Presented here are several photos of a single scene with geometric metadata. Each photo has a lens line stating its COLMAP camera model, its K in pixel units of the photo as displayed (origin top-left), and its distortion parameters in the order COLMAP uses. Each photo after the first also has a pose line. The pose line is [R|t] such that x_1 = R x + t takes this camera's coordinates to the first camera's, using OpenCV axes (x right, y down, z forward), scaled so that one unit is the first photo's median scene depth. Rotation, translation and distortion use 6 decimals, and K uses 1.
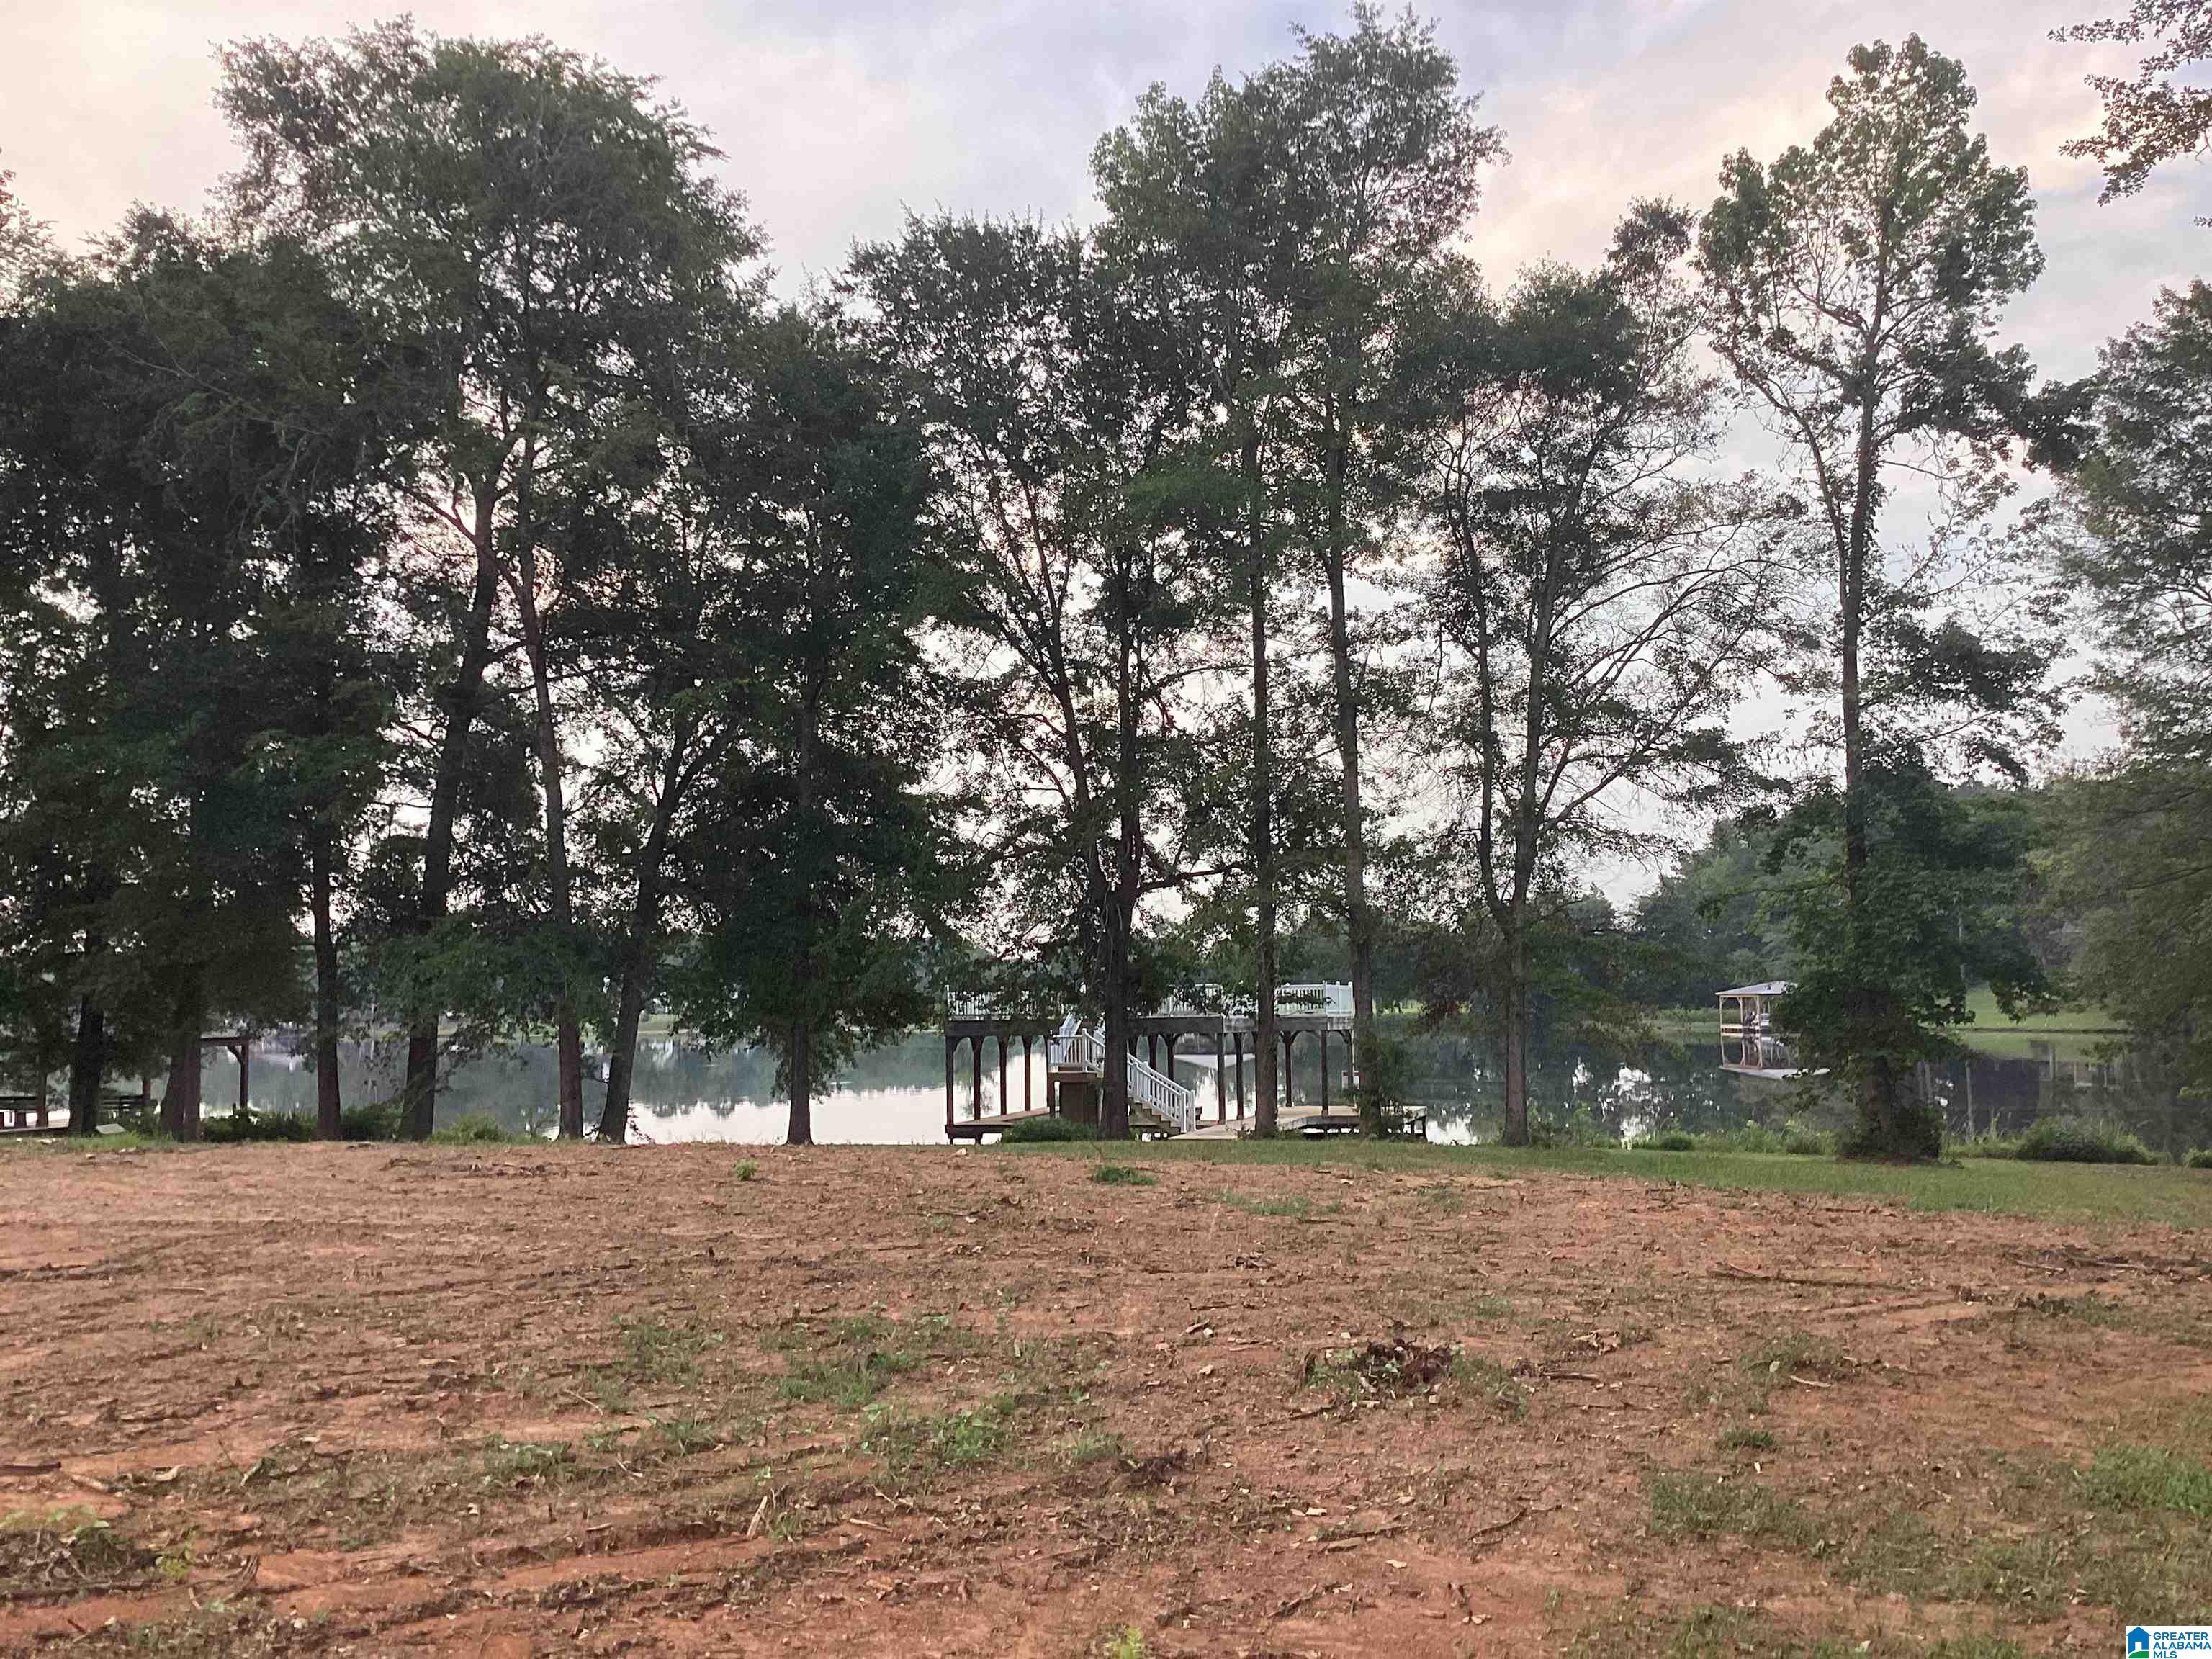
lens RADIAL K [[2160.4, 0, 1073.4], [0, 2160.4, 792.4], [0, 0, 1]] dist [0.105094, 0.004919]
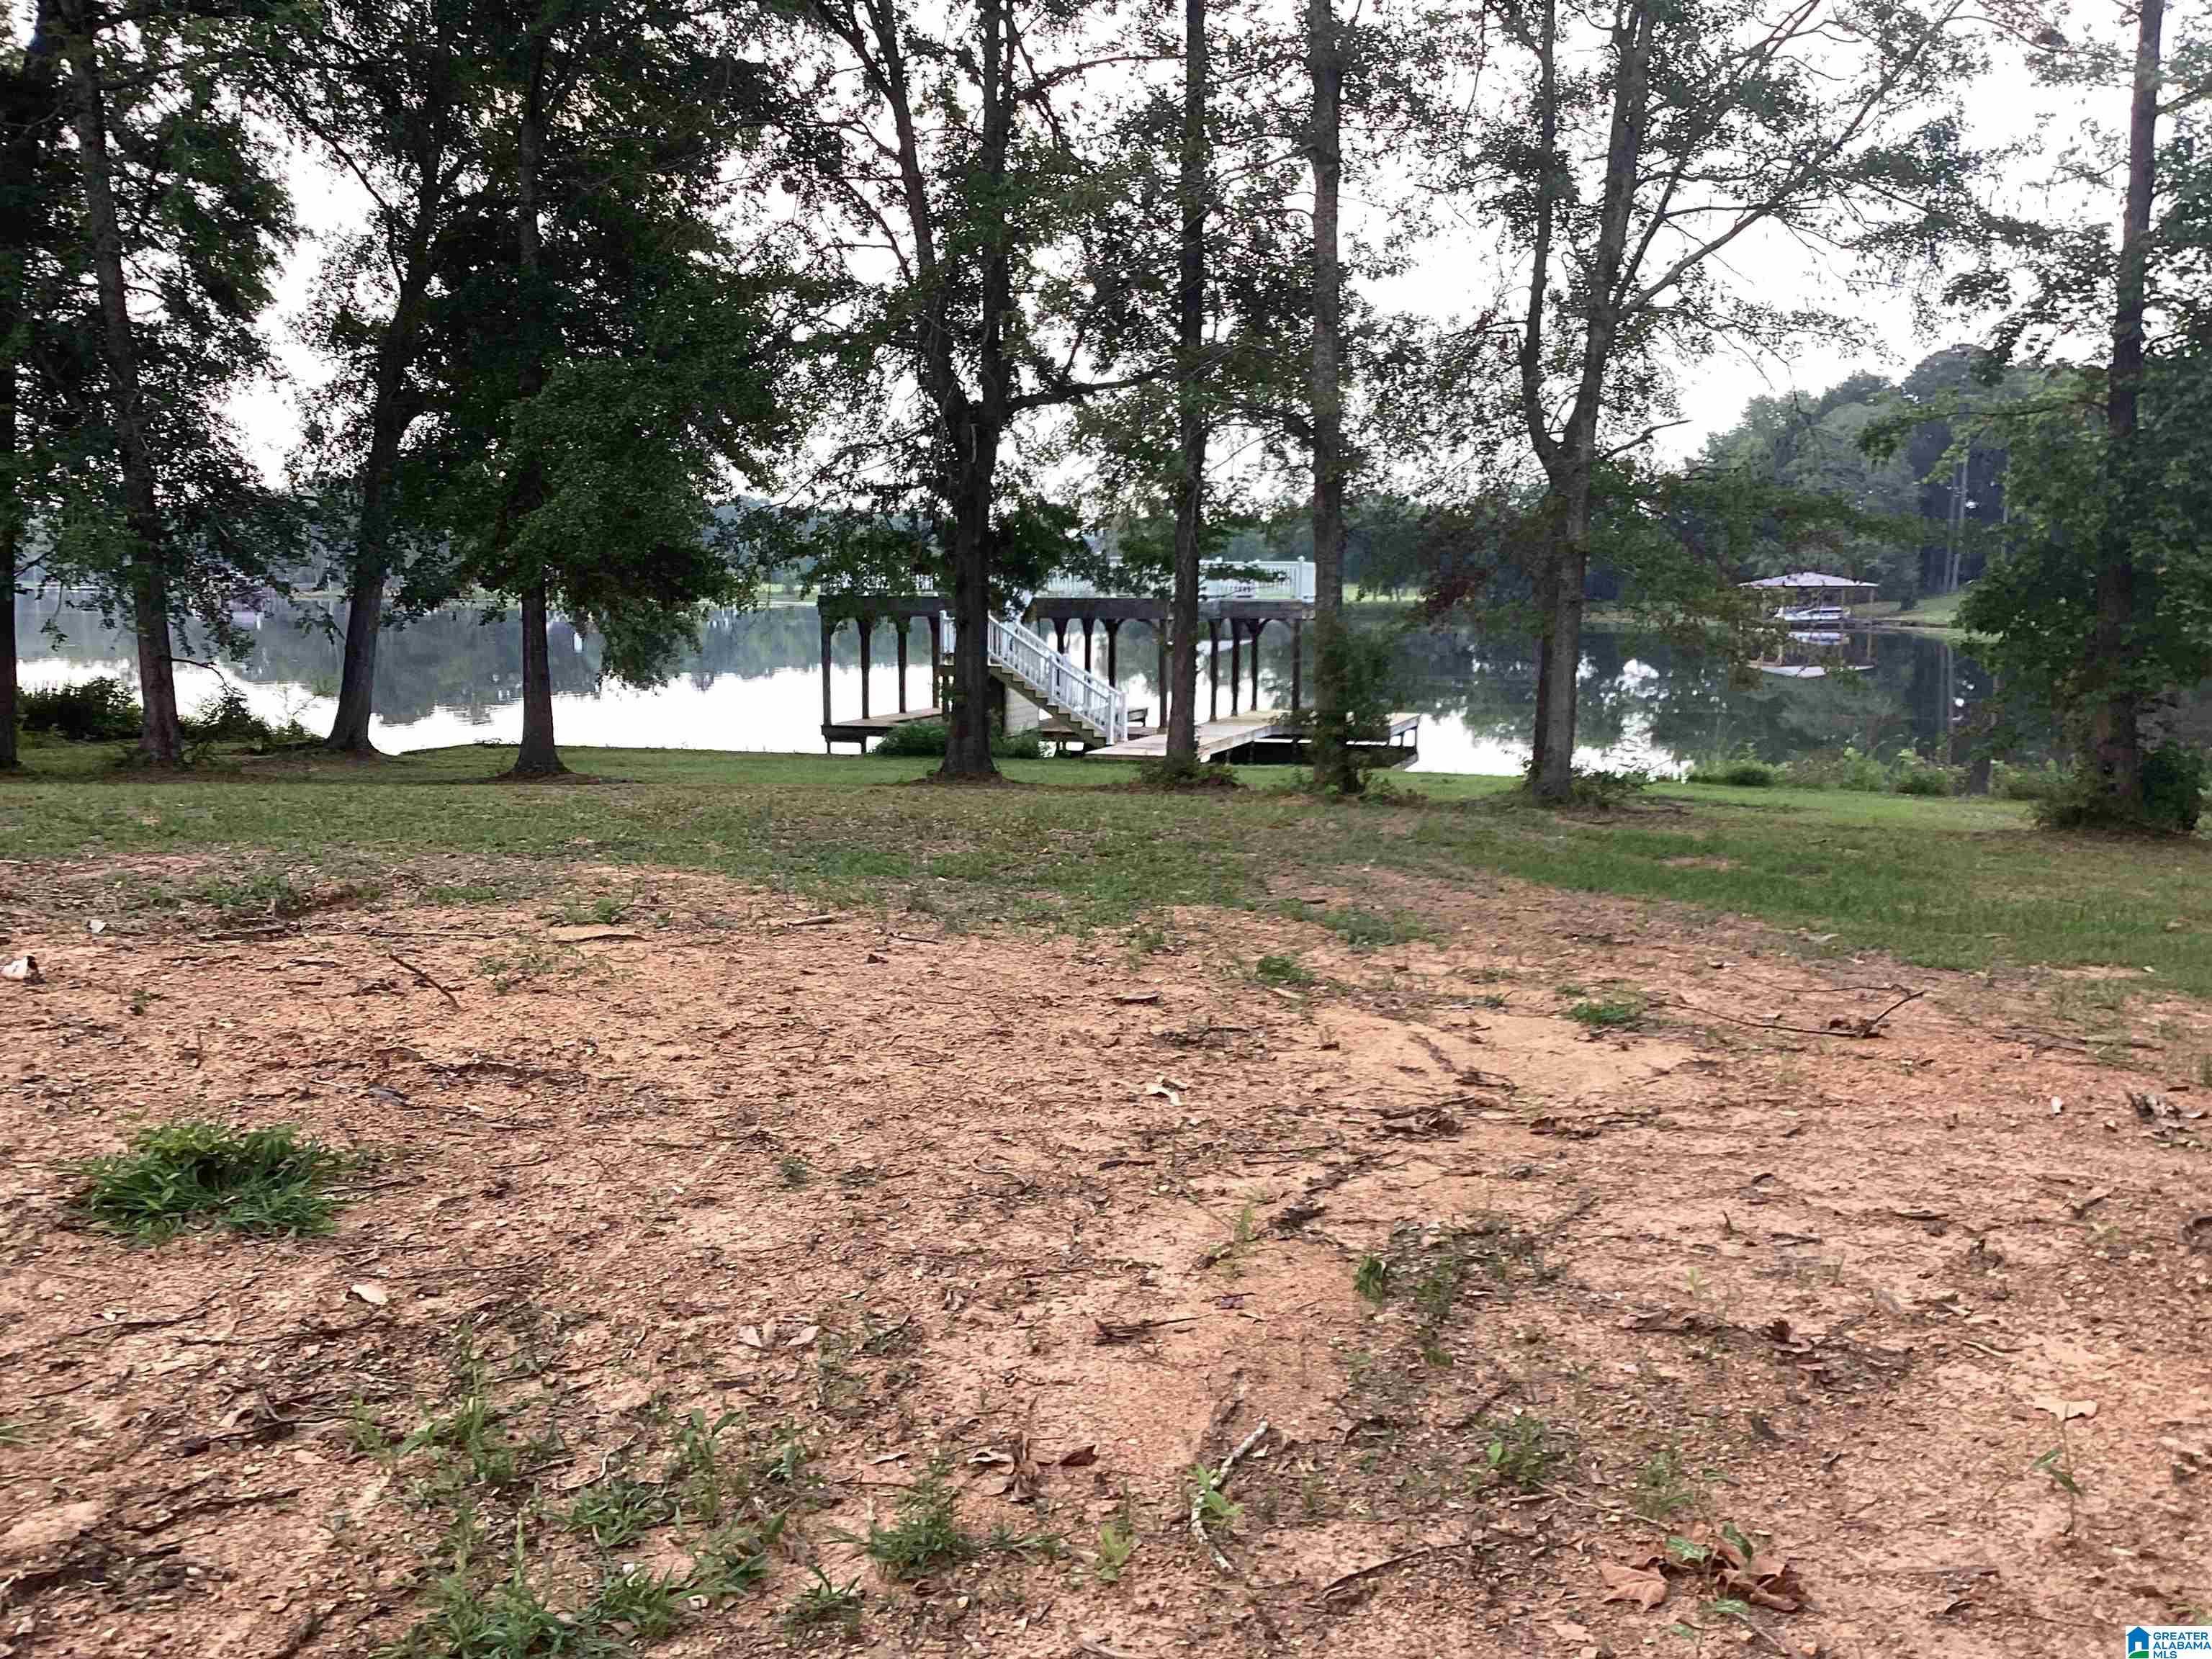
lens RADIAL K [[2051.1, 0, 1105.3], [0, 2051.1, 808.3], [0, 0, 1]] dist [0.064322, -0.117500]
pose [[0.999695, 0.023267, 0.008284, 0.057102], [-0.024467, 0.978722, 0.203726, 0.036833], [-0.003368, -0.203867, 0.978993, 0.350297]]
